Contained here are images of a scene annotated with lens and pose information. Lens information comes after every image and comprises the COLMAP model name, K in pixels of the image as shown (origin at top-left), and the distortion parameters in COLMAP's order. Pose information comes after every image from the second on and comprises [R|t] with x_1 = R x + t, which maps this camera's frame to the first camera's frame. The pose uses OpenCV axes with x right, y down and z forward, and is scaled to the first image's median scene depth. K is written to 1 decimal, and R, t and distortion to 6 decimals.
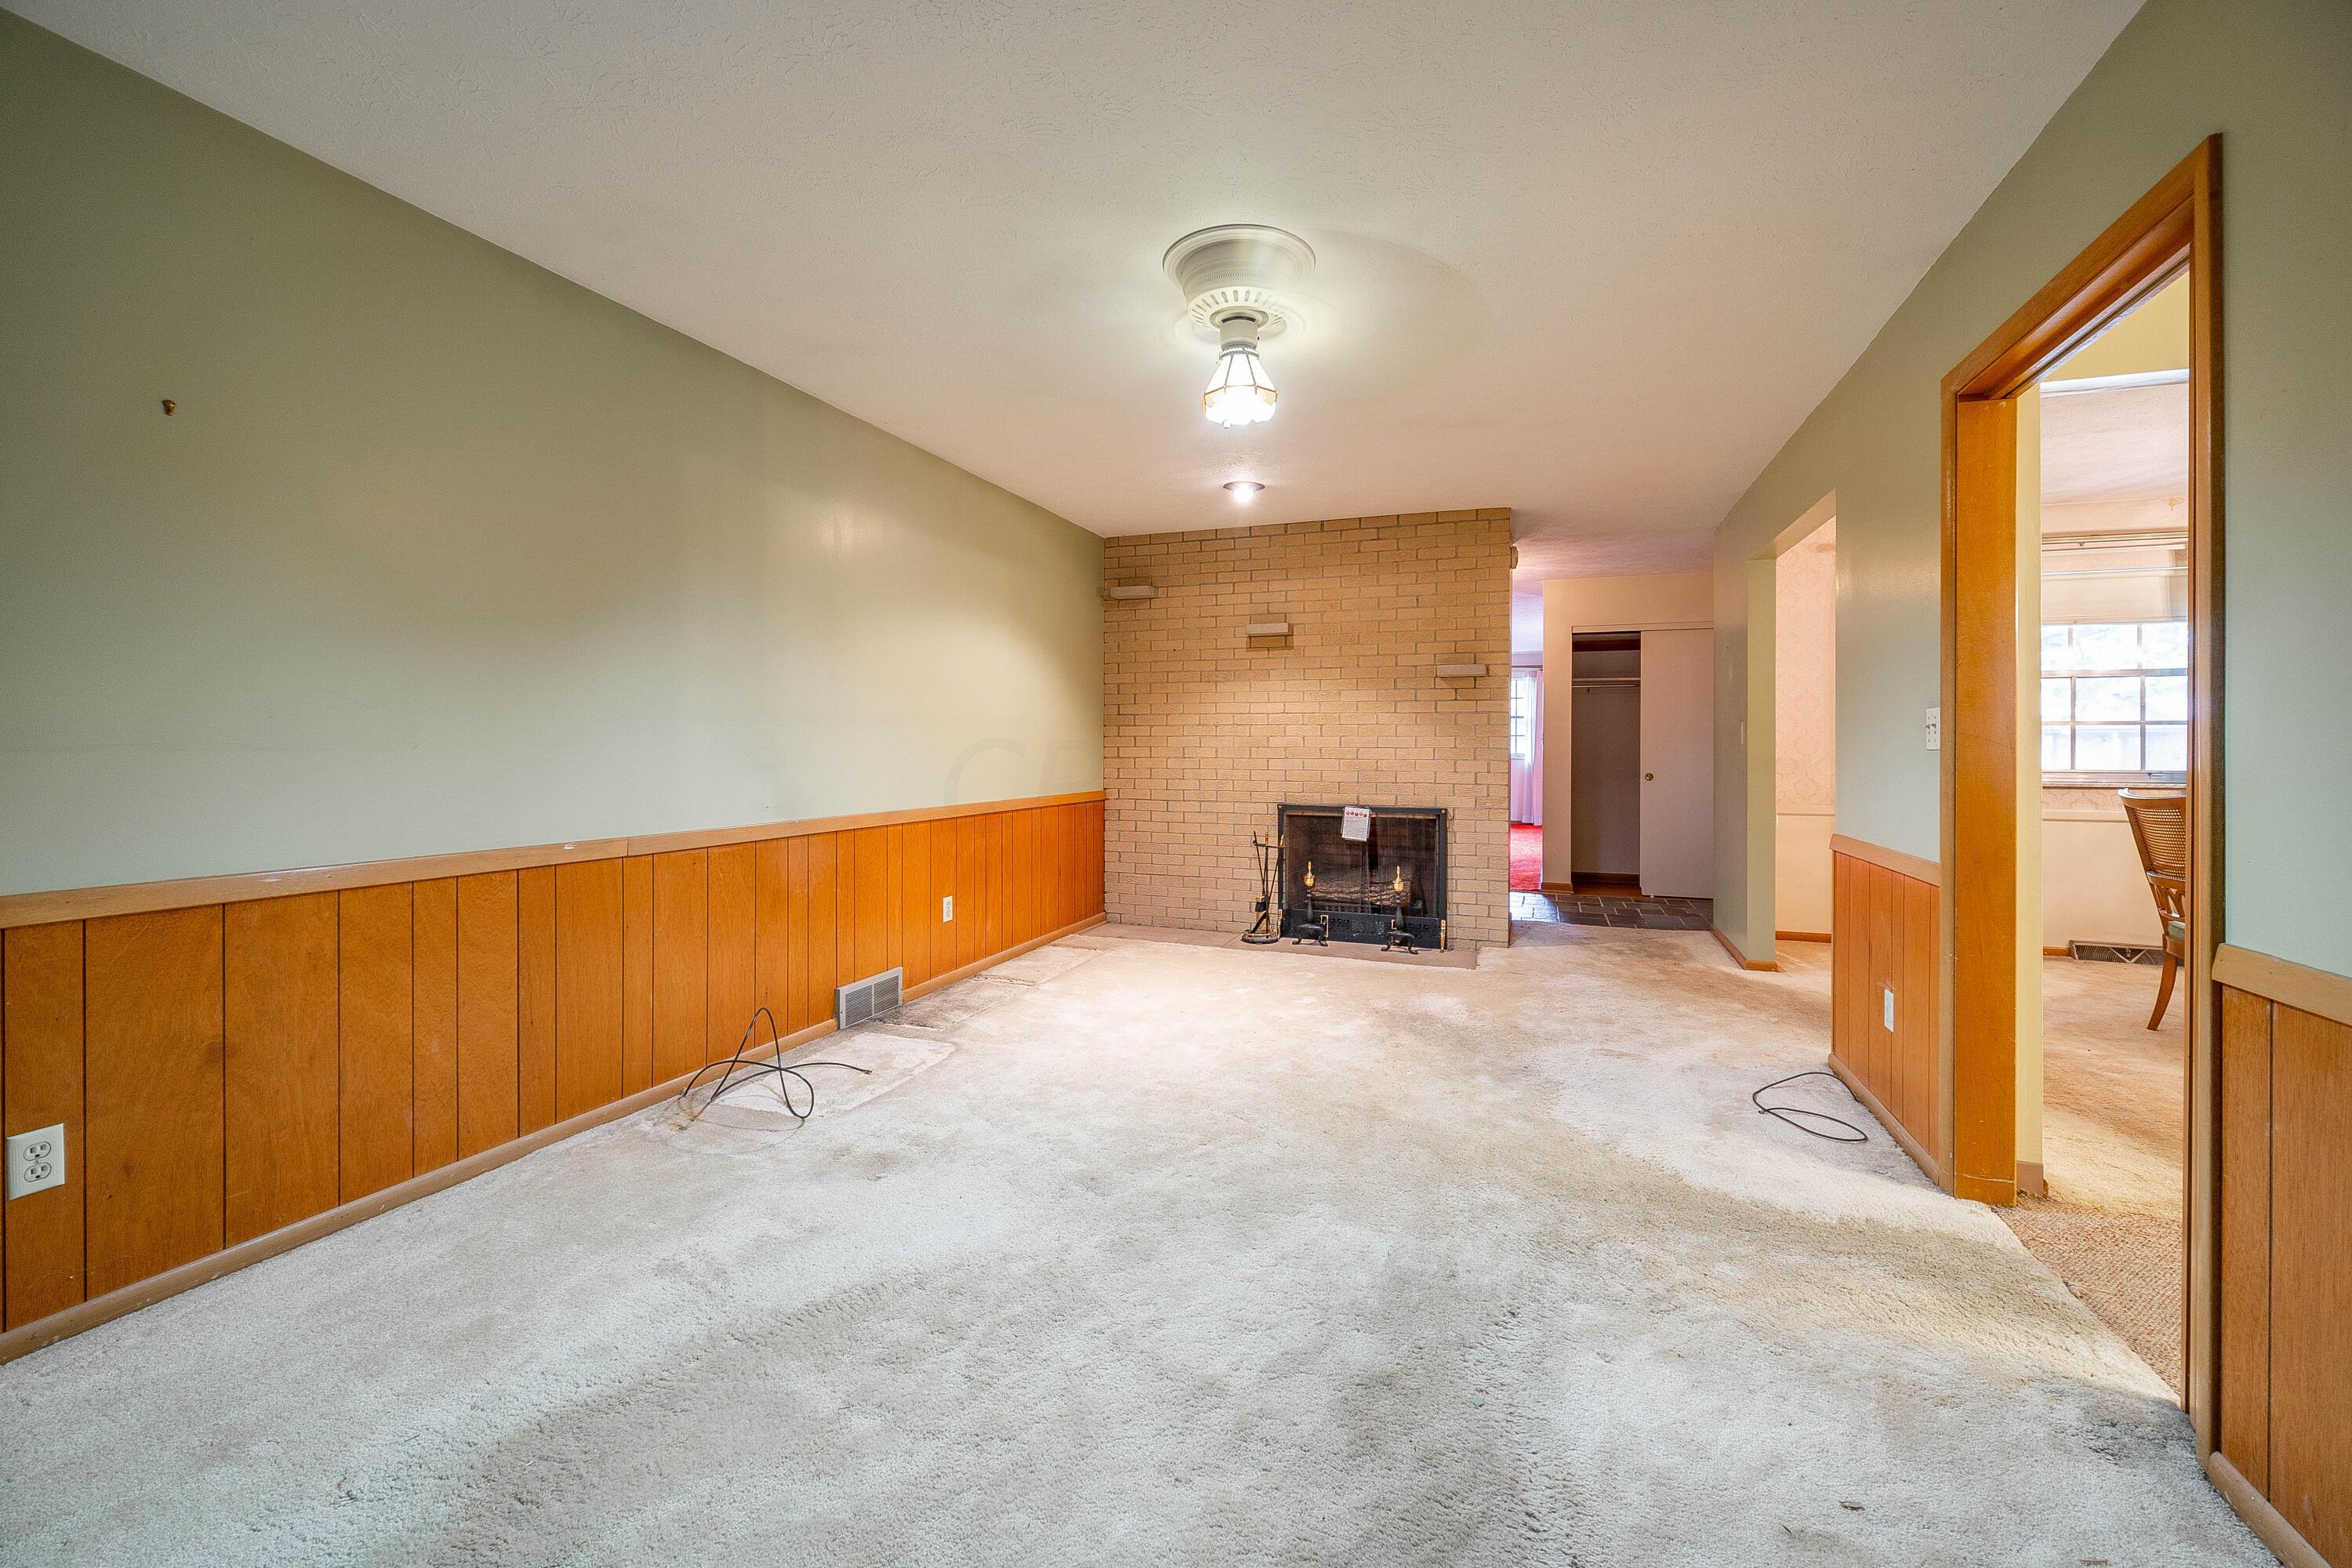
lens RADIAL K [[964.1, 0, 1177.2], [0, 964.1, 743.0], [0, 0, 1]] dist [0.000221, -0.001908]
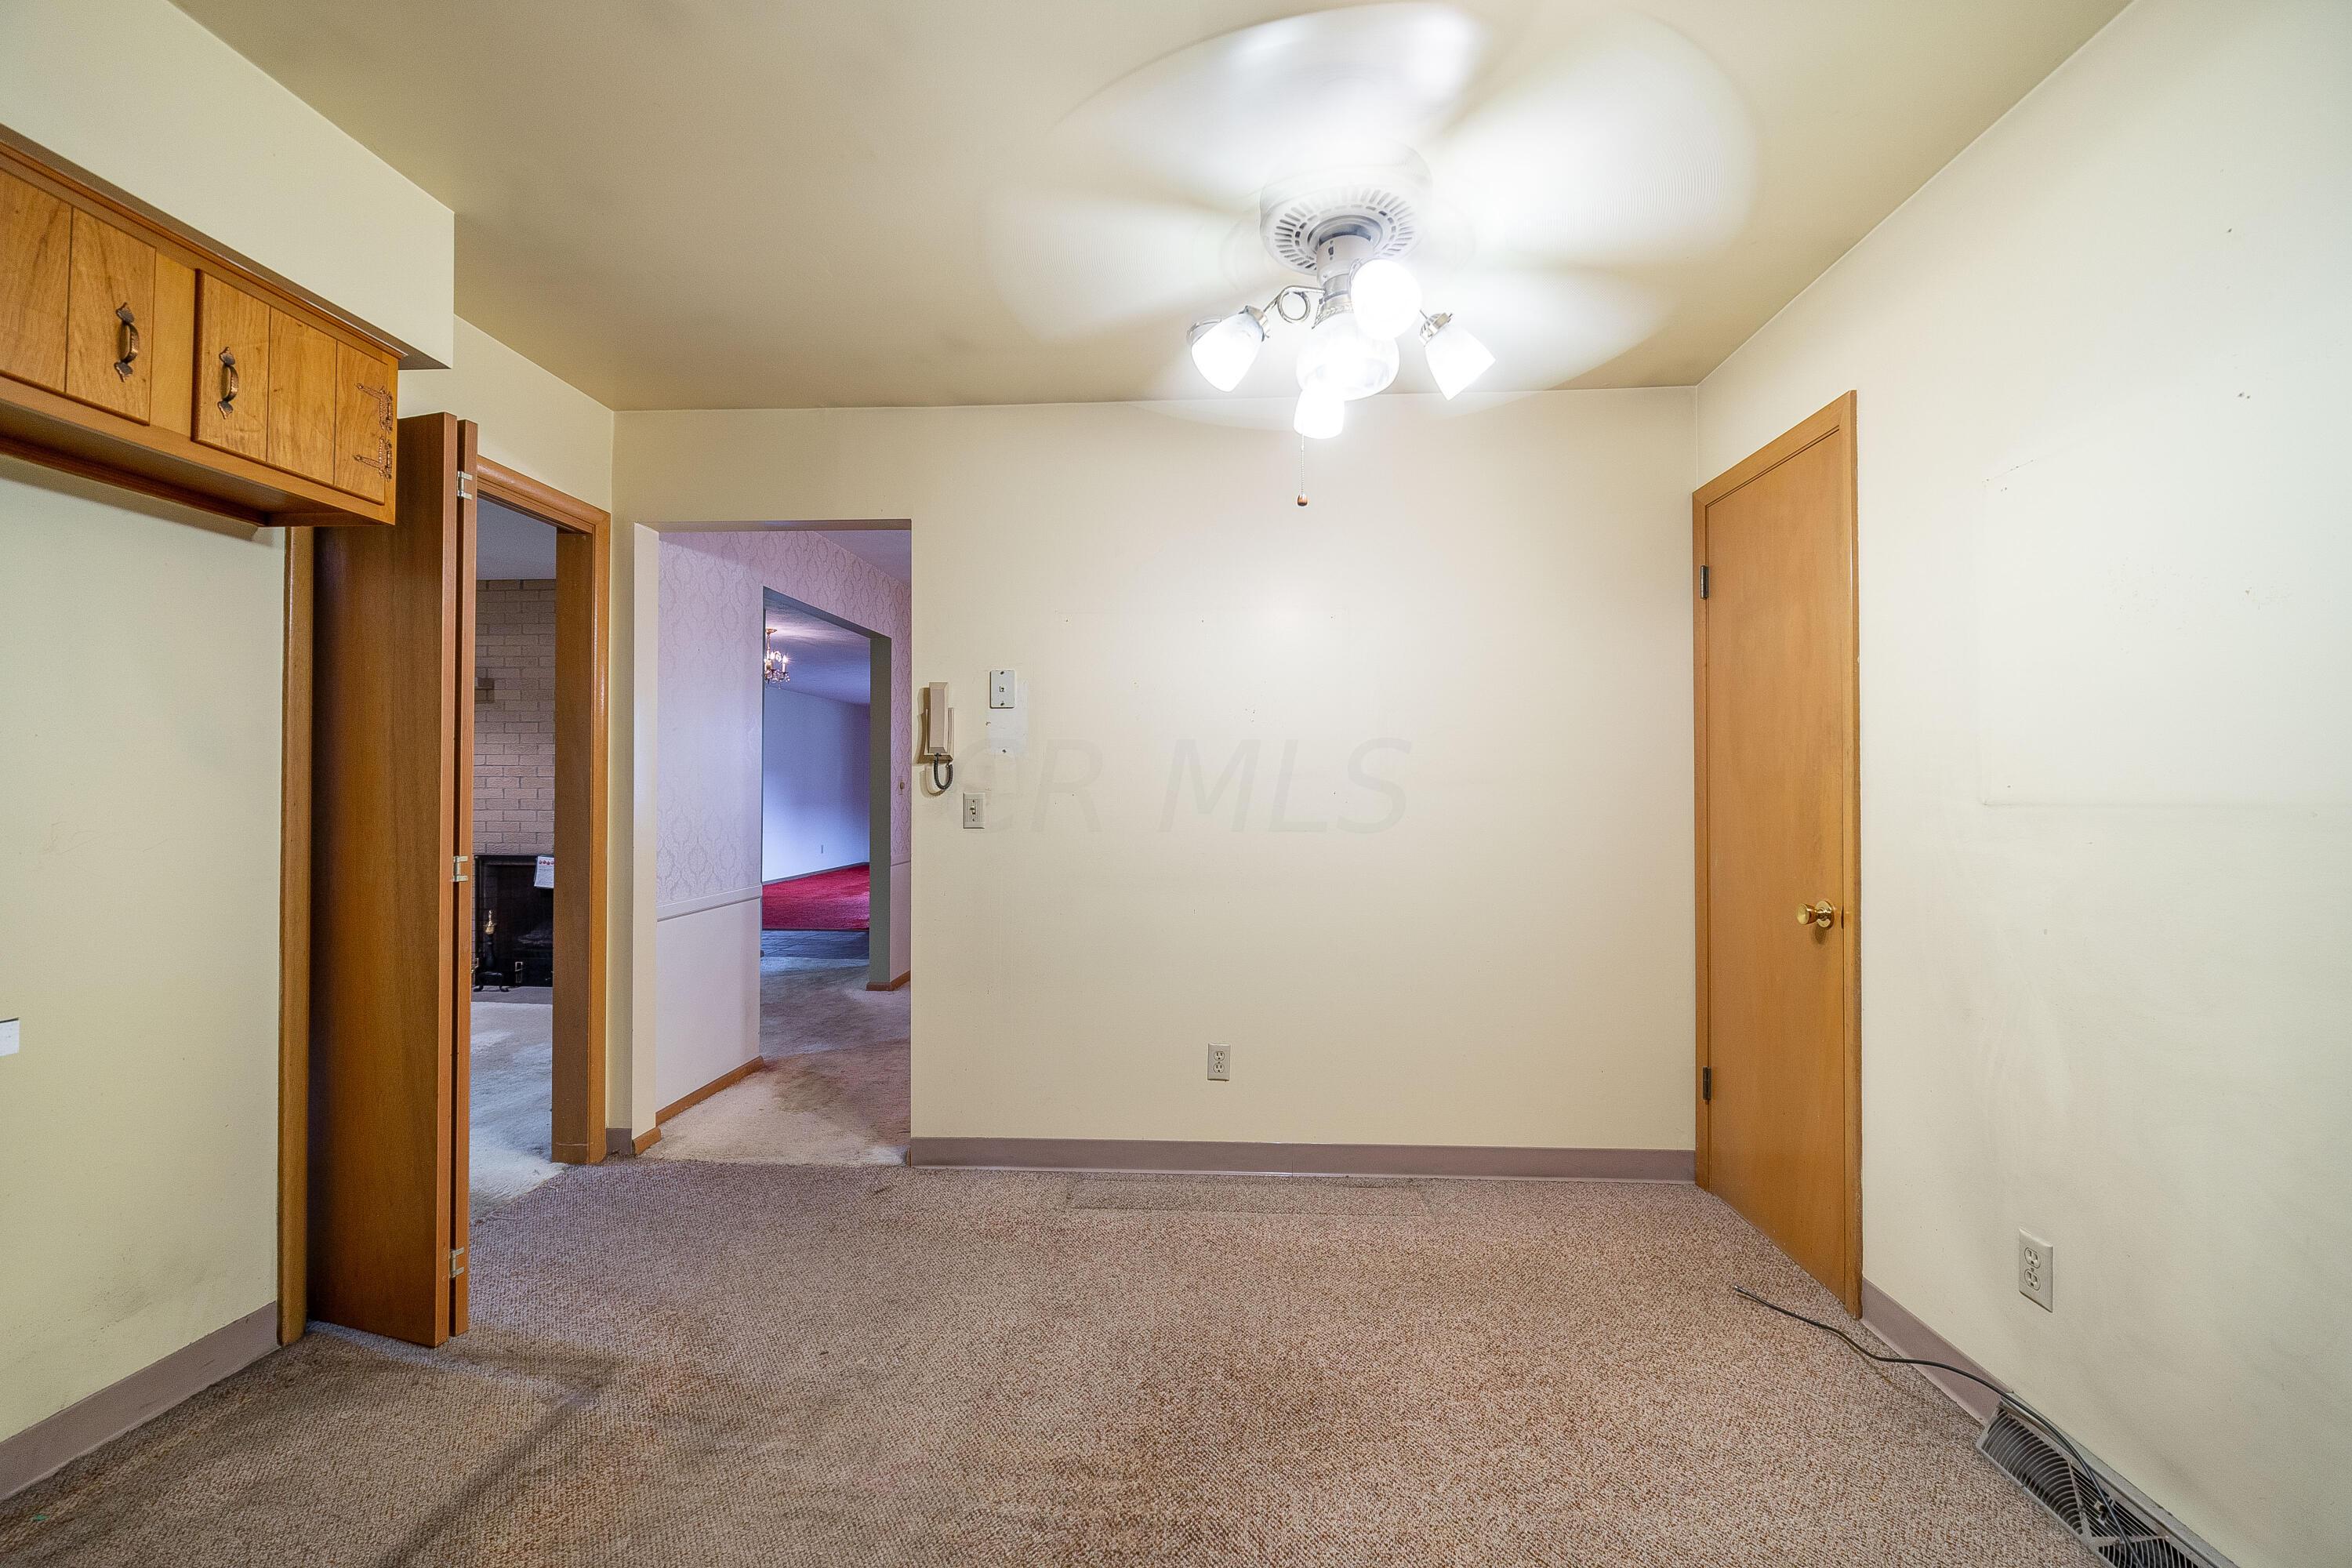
lens RADIAL K [[964.1, 0, 1173.7], [0, 964.1, 783.9], [0, 0, 1]] dist [0.000221, -0.001908]
pose [[0.960484, 0.002866, 0.278319, 0.533168], [-0.000609, 0.999966, -0.008197, -0.003494], [-0.278333, 0.007704, 0.960454, -0.184075]]
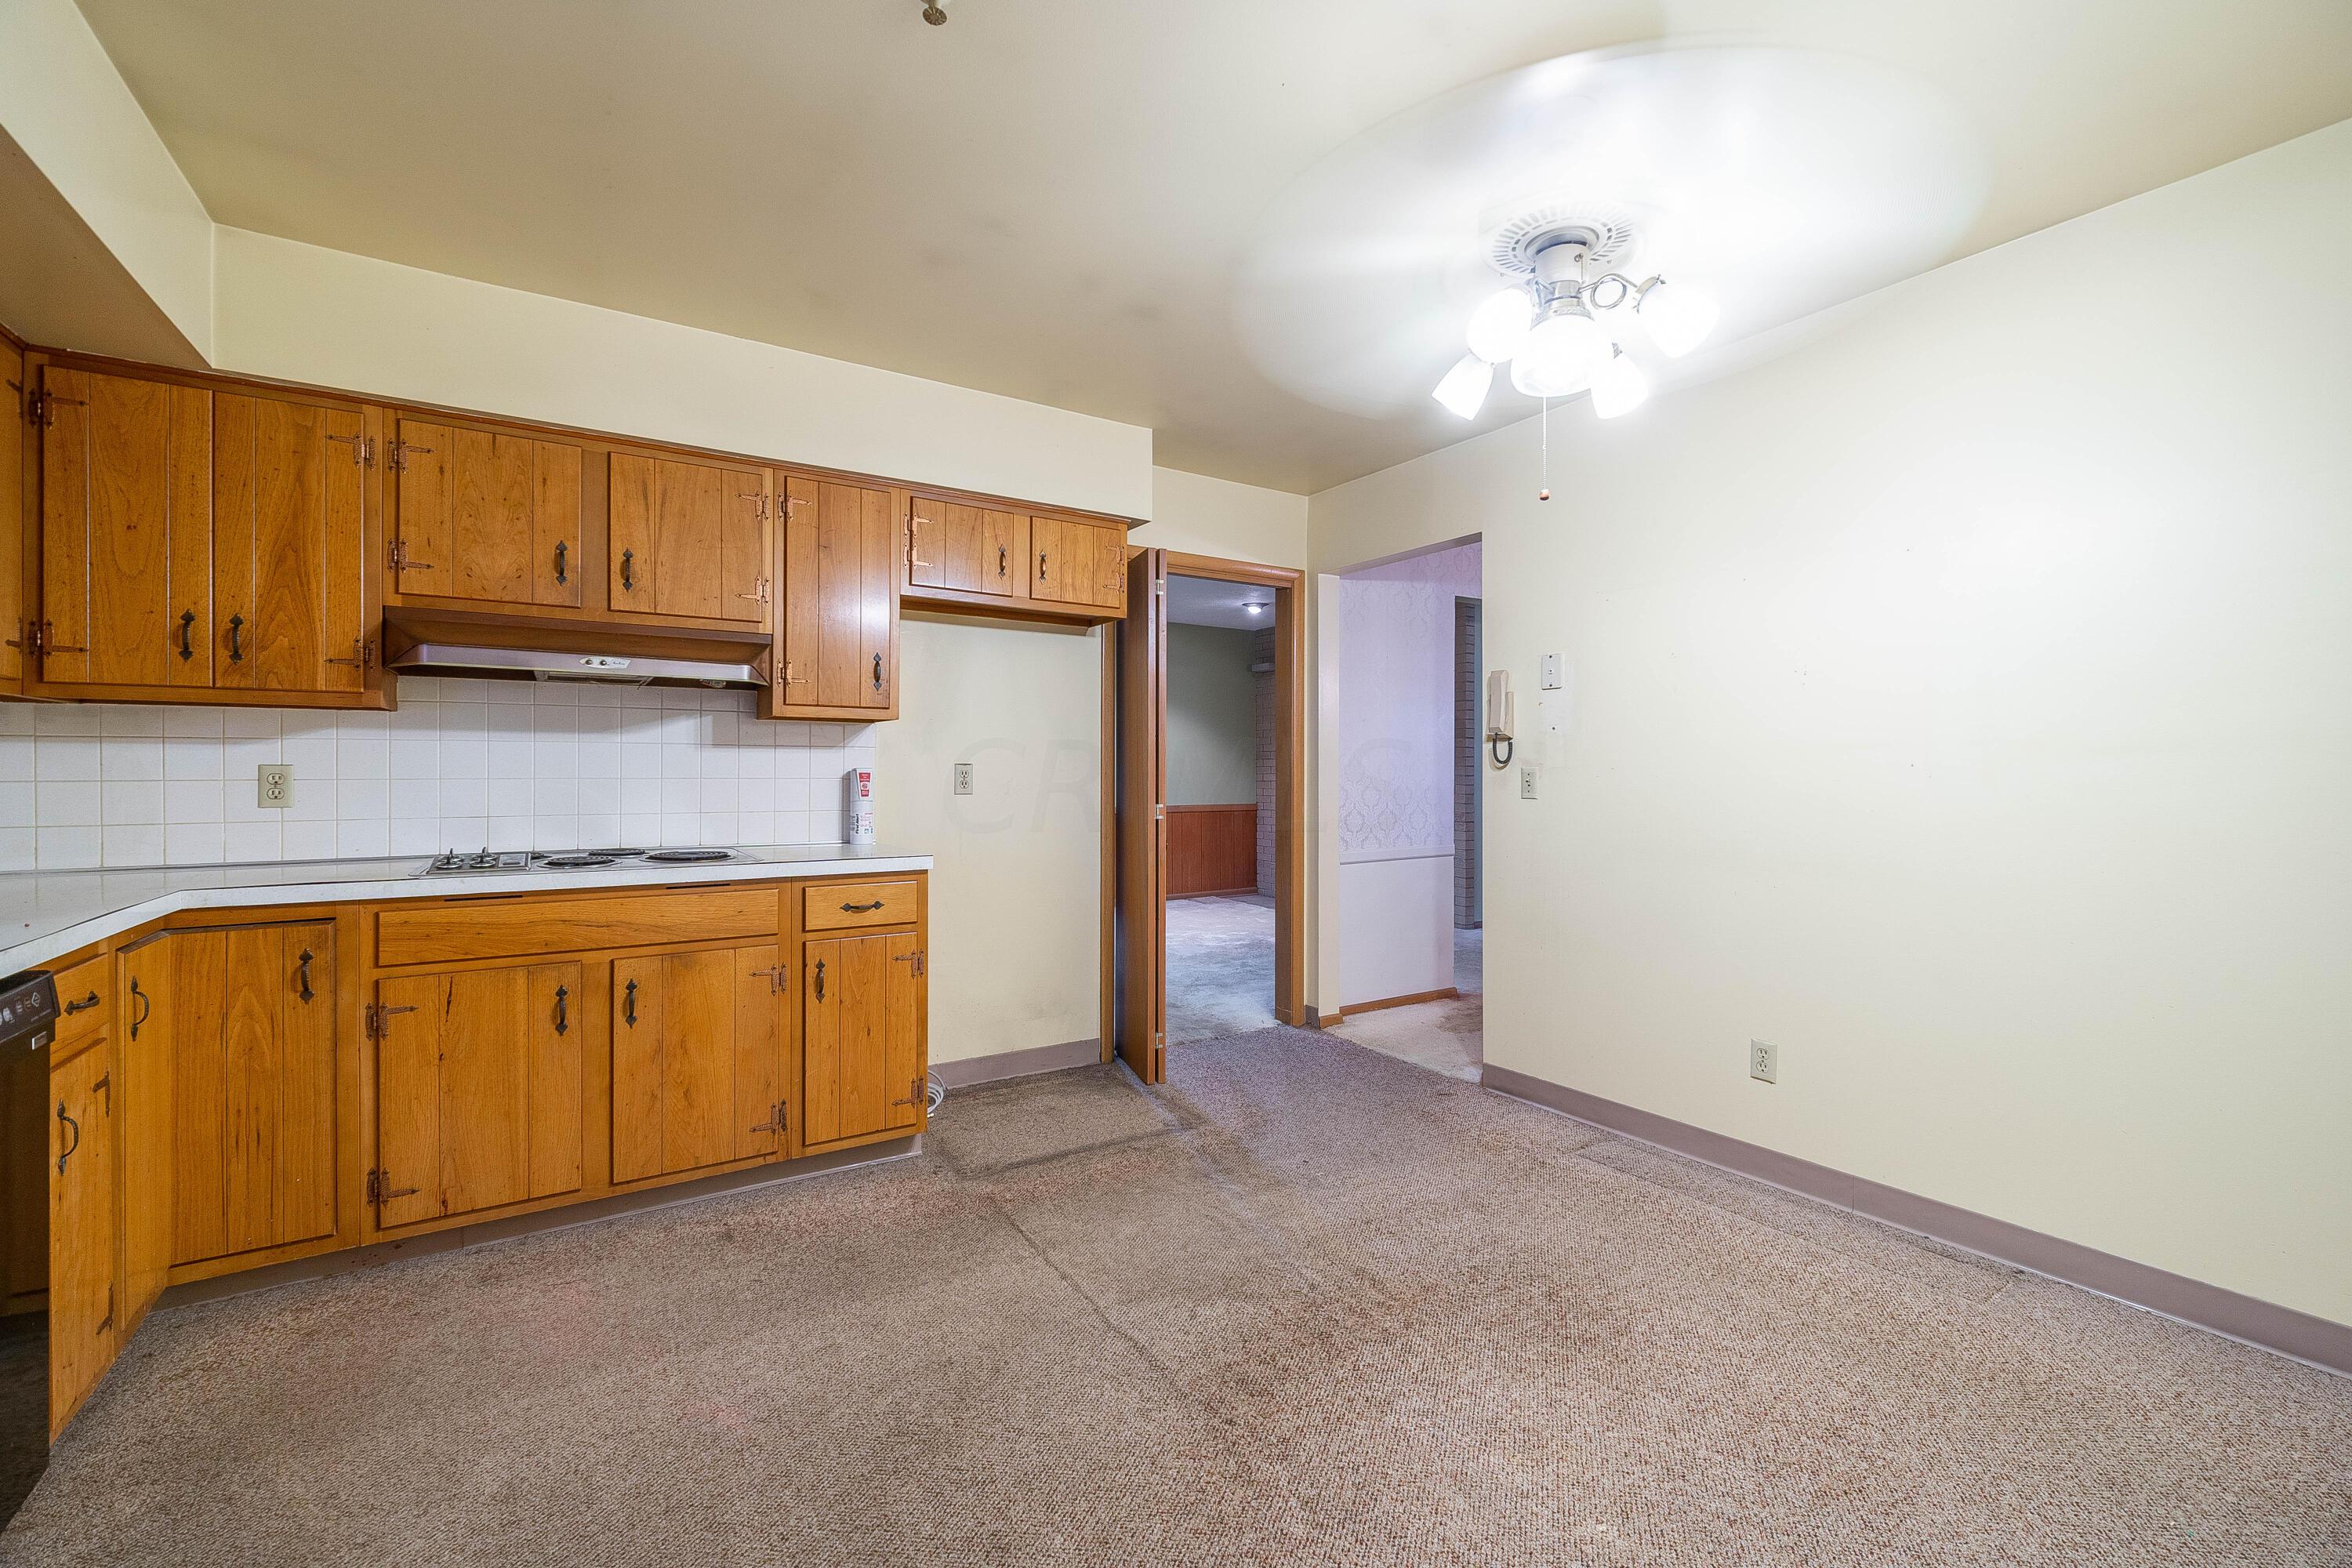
lens RADIAL K [[964.1, 0, 1159.2], [0, 964.1, 768.4], [0, 0, 1]] dist [0.000221, -0.001908]
pose [[0.783576, -0.001876, -0.621294, 0.767240], [0.000366, 0.999997, -0.002558, -0.000633], [0.621296, 0.001776, 0.783574, -0.249075]]
